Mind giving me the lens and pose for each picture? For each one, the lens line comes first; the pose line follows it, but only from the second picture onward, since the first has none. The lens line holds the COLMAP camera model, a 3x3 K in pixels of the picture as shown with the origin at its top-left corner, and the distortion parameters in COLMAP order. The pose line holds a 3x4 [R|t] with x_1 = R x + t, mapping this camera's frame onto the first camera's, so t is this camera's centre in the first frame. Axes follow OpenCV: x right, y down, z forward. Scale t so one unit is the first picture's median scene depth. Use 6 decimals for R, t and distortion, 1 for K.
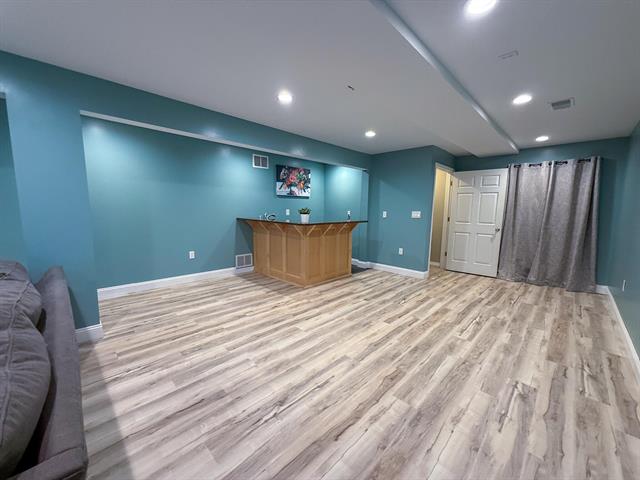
lens RADIAL K [[259.2, 0, 321.3], [0, 259.2, 239.8], [0, 0, 1]] dist [0.000656, 0.000329]
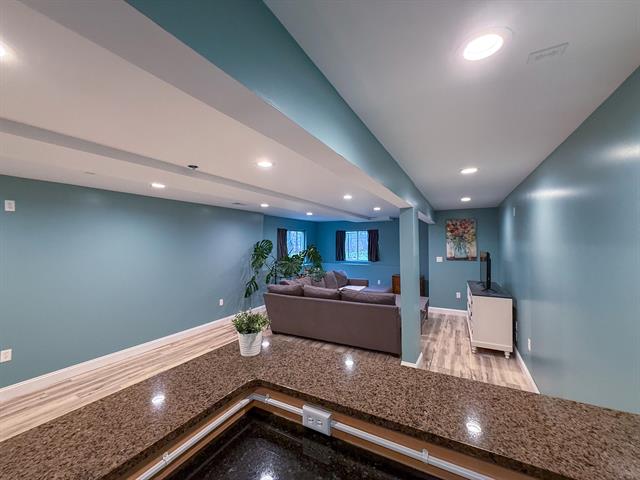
lens RADIAL K [[259.2, 0, 324.5], [0, 259.2, 241.7], [0, 0, 1]] dist [0.000656, 0.000329]
pose [[-0.963611, -0.010668, -0.267096, -0.084026], [-0.041630, 0.993001, 0.110527, -0.292091], [0.264048, 0.117624, -0.957310, 1.480527]]
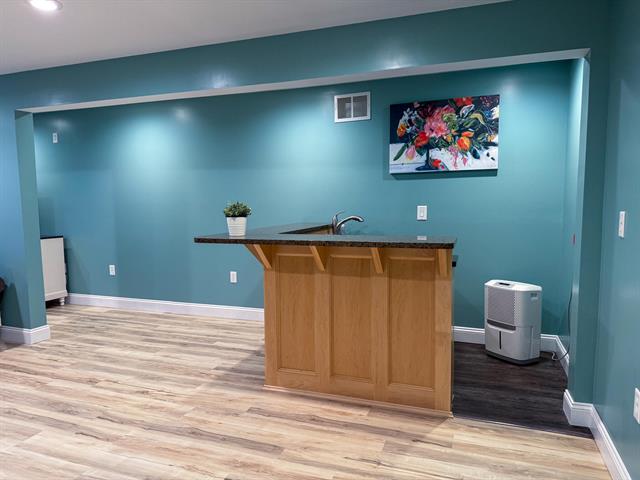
lens RADIAL K [[451.4, 0, 318.4], [0, 451.4, 245.5], [0, 0, 1]] dist [0.067118, -0.089539]
pose [[0.401835, 0.070841, -0.912968, 0.752565], [-0.096690, 0.994712, 0.034627, -0.099189], [0.910593, 0.074361, 0.406560, 0.883387]]
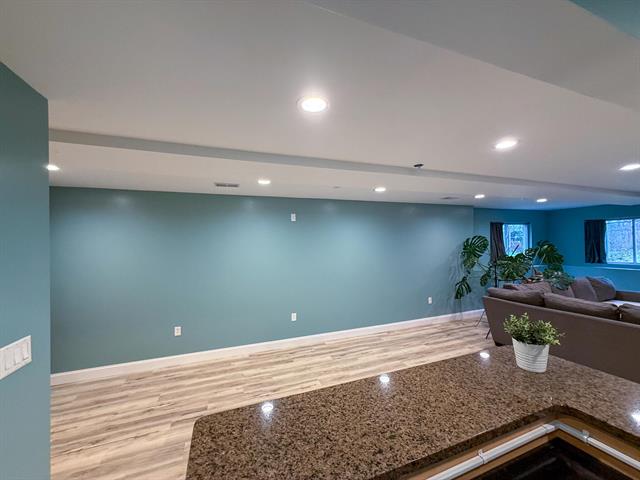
lens RADIAL K [[259.2, 0, 317.8], [0, 259.2, 241.4], [0, 0, 1]] dist [0.000656, 0.000329]
pose [[-0.904881, 0.007541, 0.425597, 0.030452], [0.059521, 0.992262, 0.108969, -0.287021], [-0.421482, 0.123936, -0.898328, 1.485140]]
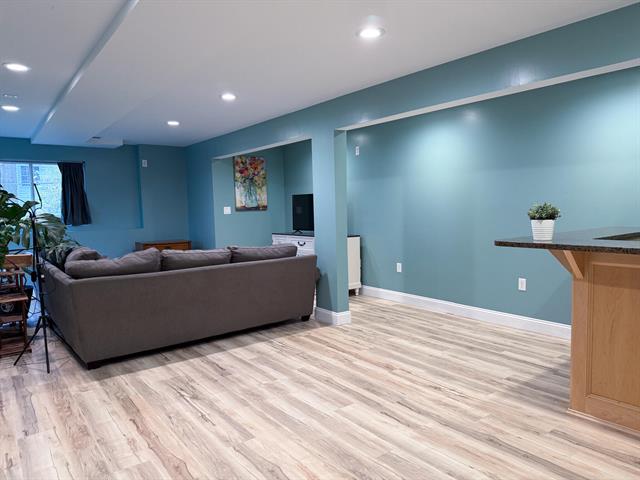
lens RADIAL K [[451.4, 0, 320.9], [0, 451.4, 240.4], [0, 0, 1]] dist [0.067118, -0.089539]
pose [[-0.153228, 0.060456, -0.986340, 0.751704], [-0.104669, 0.991519, 0.077034, -0.093436], [0.982632, 0.115043, -0.145600, 0.827347]]
